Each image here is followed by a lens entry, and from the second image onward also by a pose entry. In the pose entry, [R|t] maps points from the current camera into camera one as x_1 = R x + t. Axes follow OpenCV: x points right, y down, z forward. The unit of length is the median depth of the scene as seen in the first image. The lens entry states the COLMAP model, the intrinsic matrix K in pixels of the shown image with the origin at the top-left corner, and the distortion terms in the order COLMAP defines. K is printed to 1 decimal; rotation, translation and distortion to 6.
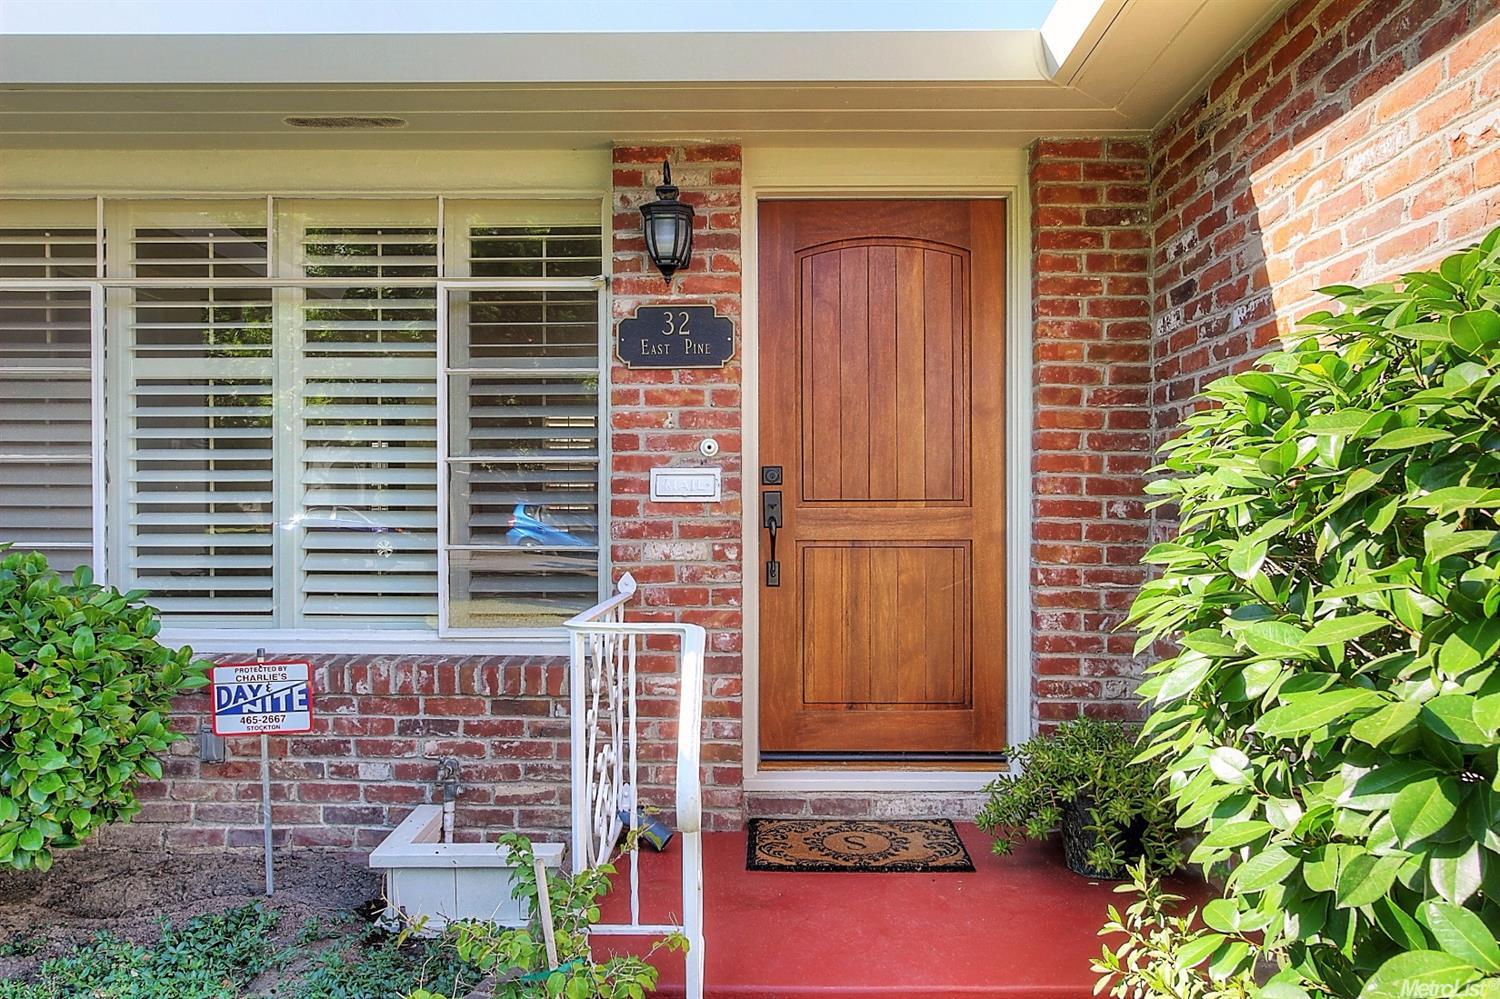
lens RADIAL K [[1084.8, 0, 750.0], [0, 1084.8, 499.5], [0, 0, 1]] dist [-0.006002, -0.000331]
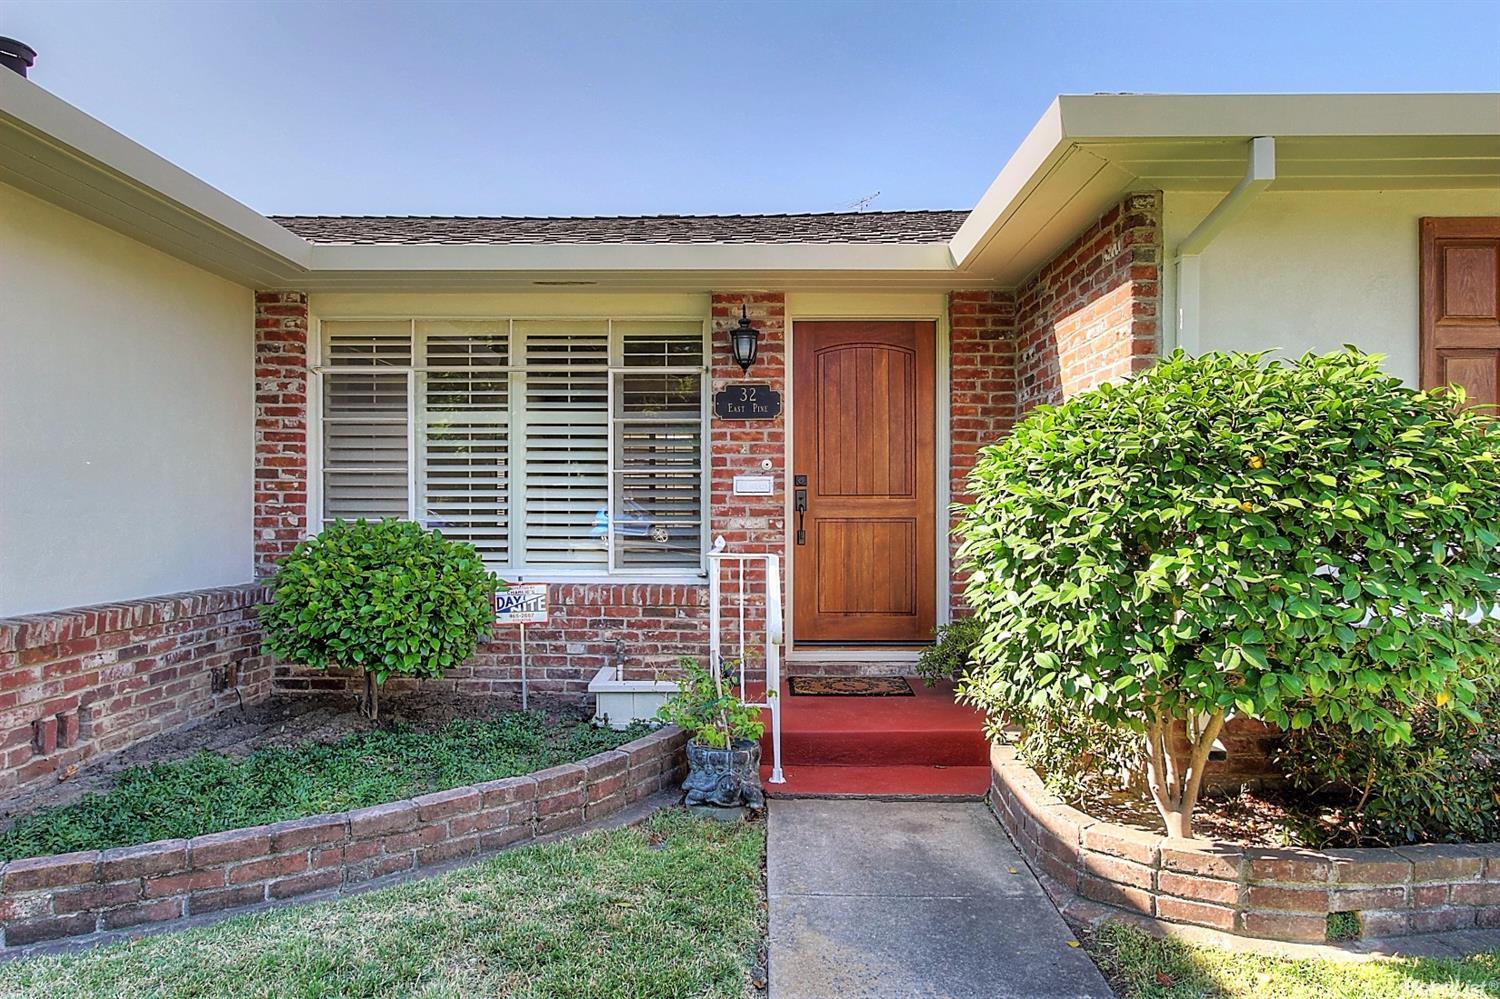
lens RADIAL K [[938.1, 0, 750.0], [0, 938.1, 499.5], [0, 0, 1]] dist [-0.035132, -0.001048]
pose [[0.999995, 0.000603, 0.003223, -0.069156], [-0.000595, 0.999996, -0.002600, 0.012539], [-0.003225, 0.002598, 0.999991, -0.522305]]
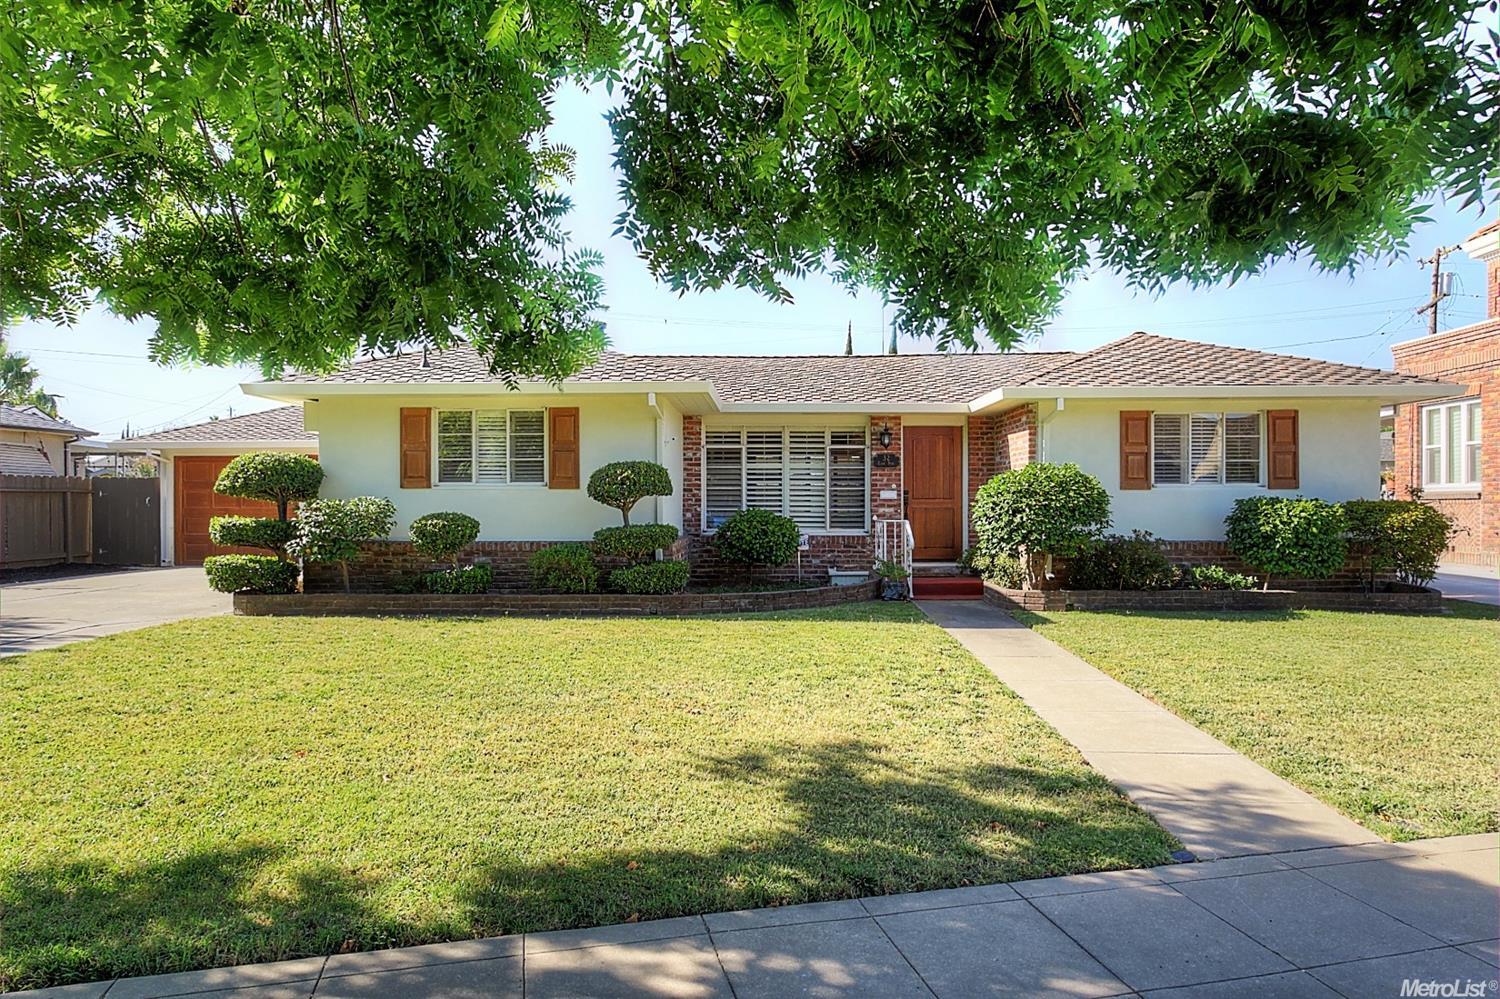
lens RADIAL K [[901.0, 0, 750.0], [0, 901.0, 499.5], [0, 0, 1]] dist [-0.037795, 0.000482]
pose [[0.999912, -0.001539, -0.013177, -0.562953], [0.001555, 0.999998, 0.001198, -0.000506], [0.013175, -0.001218, 0.999912, -2.597882]]
